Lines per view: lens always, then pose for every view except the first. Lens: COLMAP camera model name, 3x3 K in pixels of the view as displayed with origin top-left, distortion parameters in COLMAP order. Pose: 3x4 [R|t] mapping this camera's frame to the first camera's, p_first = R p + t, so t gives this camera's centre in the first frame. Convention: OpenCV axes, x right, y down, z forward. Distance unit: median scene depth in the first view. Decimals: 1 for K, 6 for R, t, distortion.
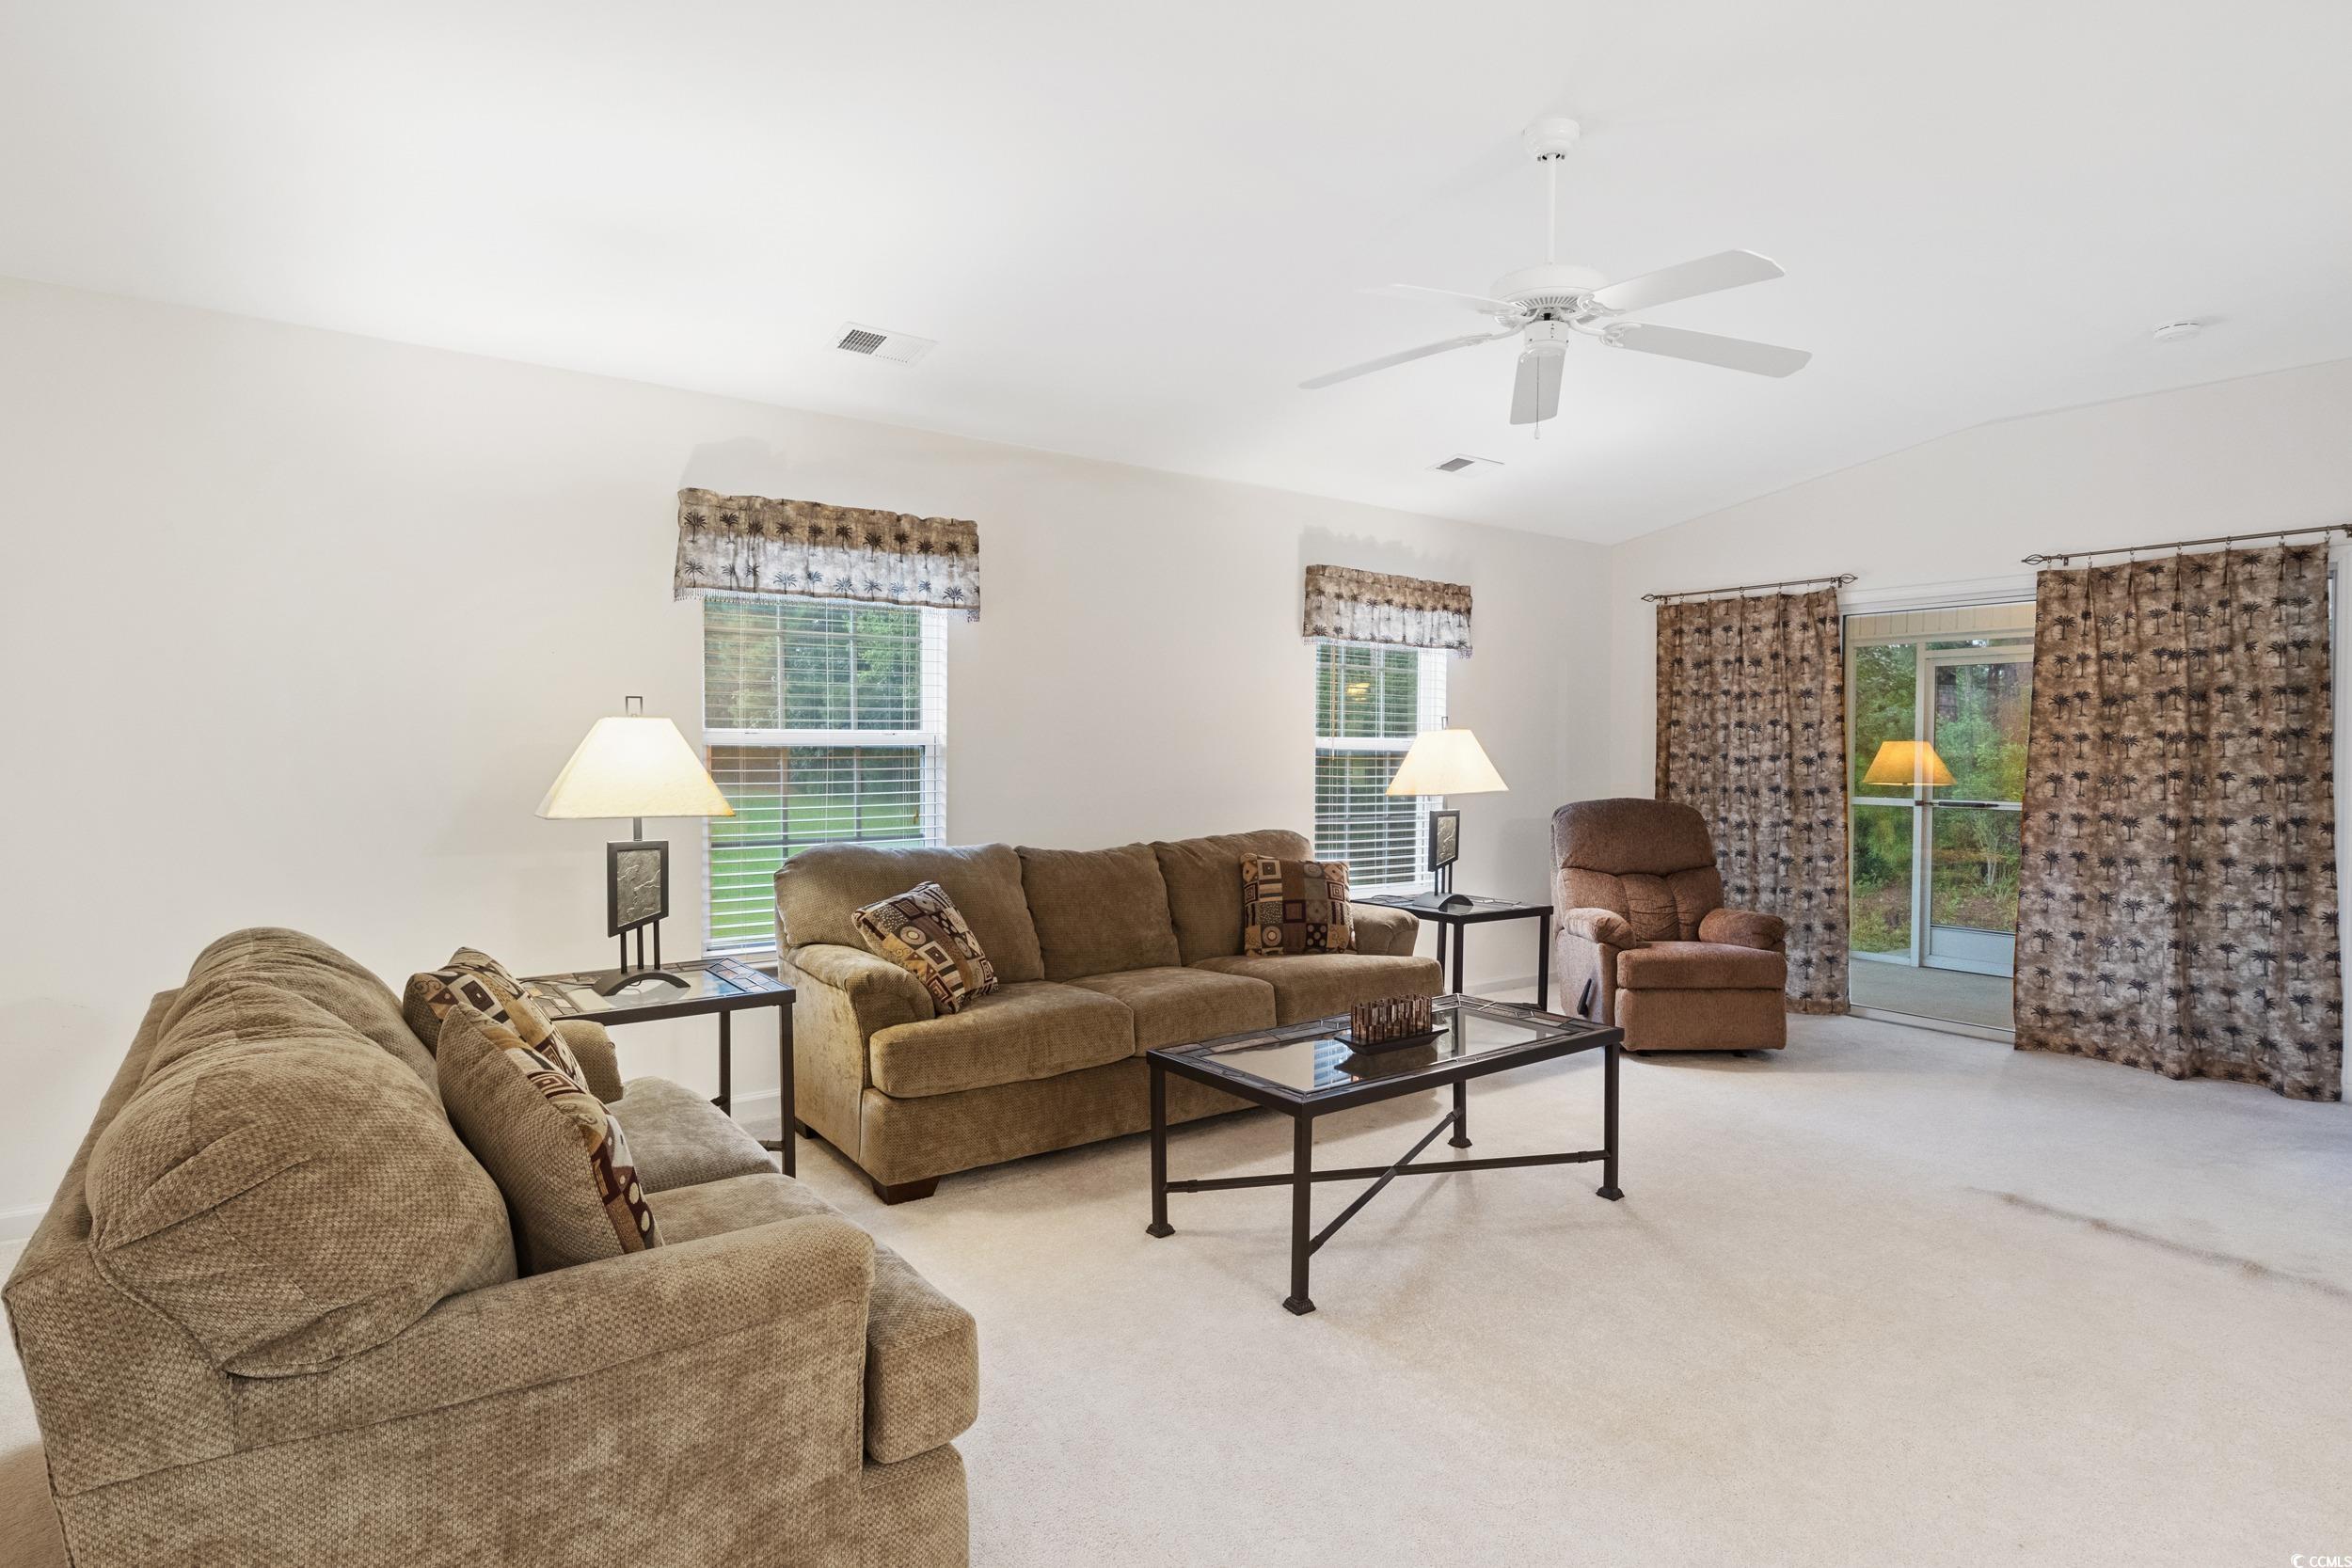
lens RADIAL K [[1199.6, 0, 1179.9], [0, 1199.6, 784.2], [0, 0, 1]] dist [-0.008634, 0.002070]
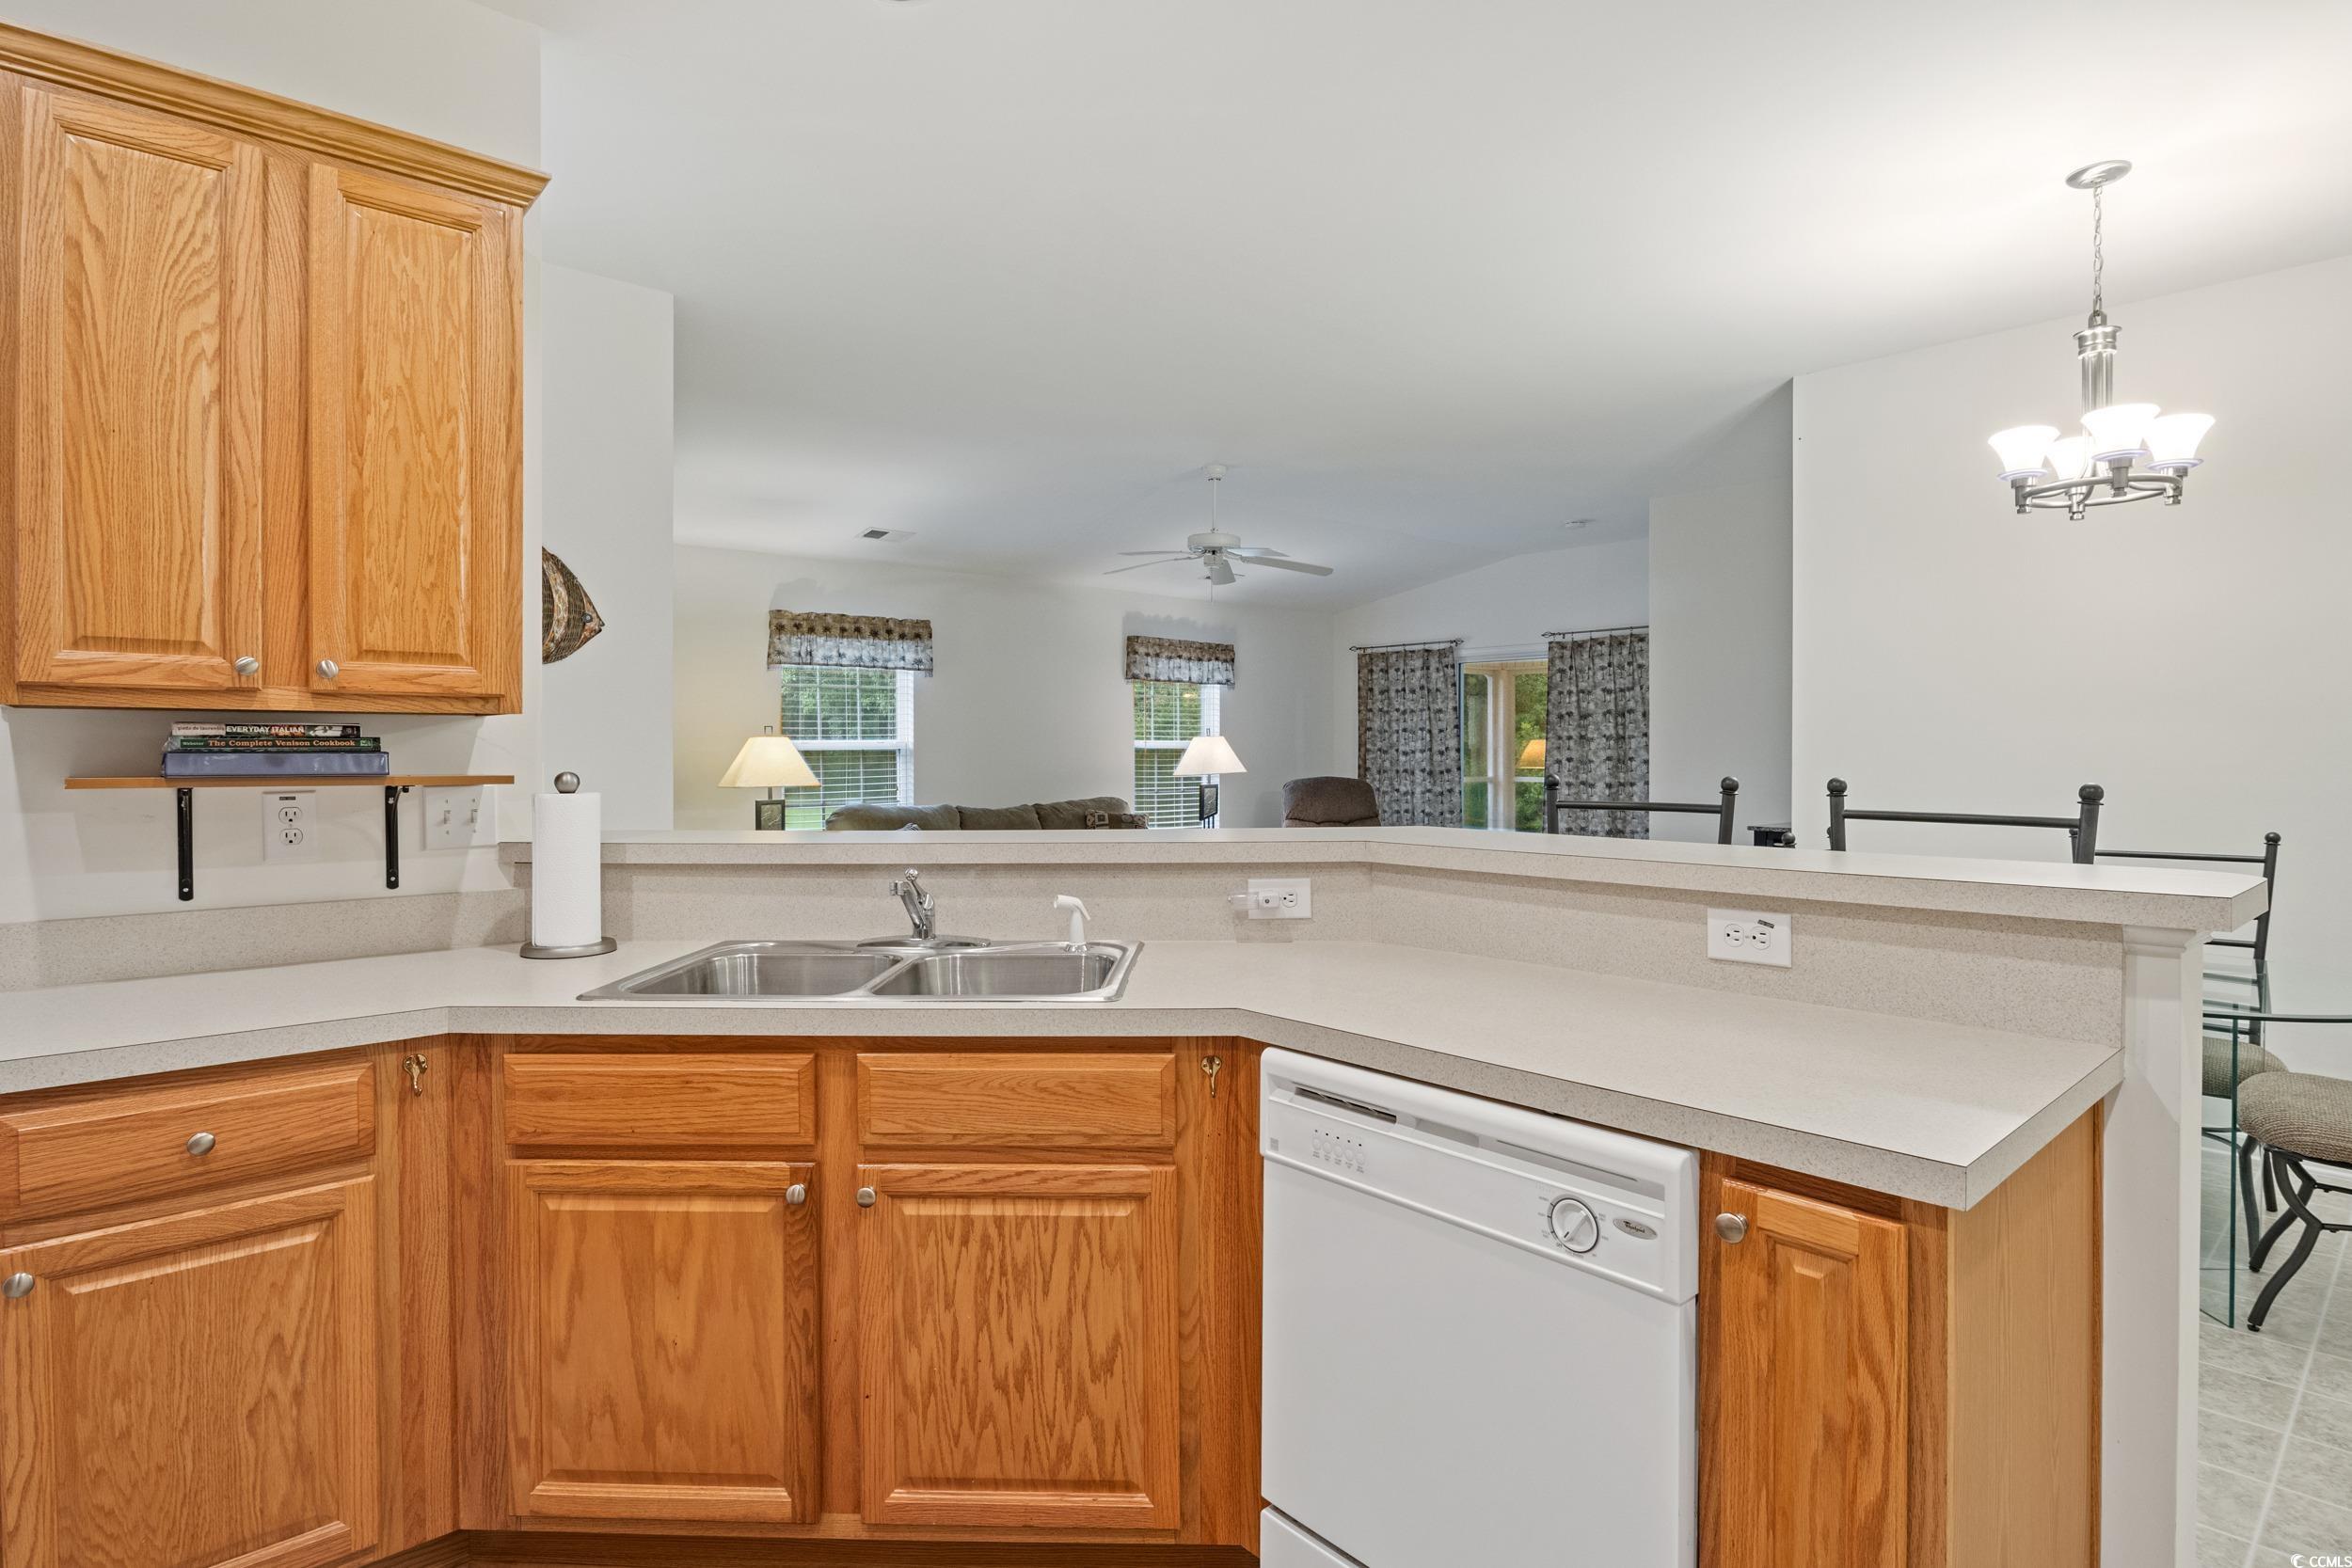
lens RADIAL K [[1199.6, 0, 1185.6], [0, 1199.6, 768.0], [0, 0, 1]] dist [-0.008634, 0.002070]
pose [[0.994292, -0.011111, 0.106115, 0.010566], [0.012222, 0.999877, -0.009821, 0.015574], [-0.105993, 0.011061, 0.994305, -0.686177]]
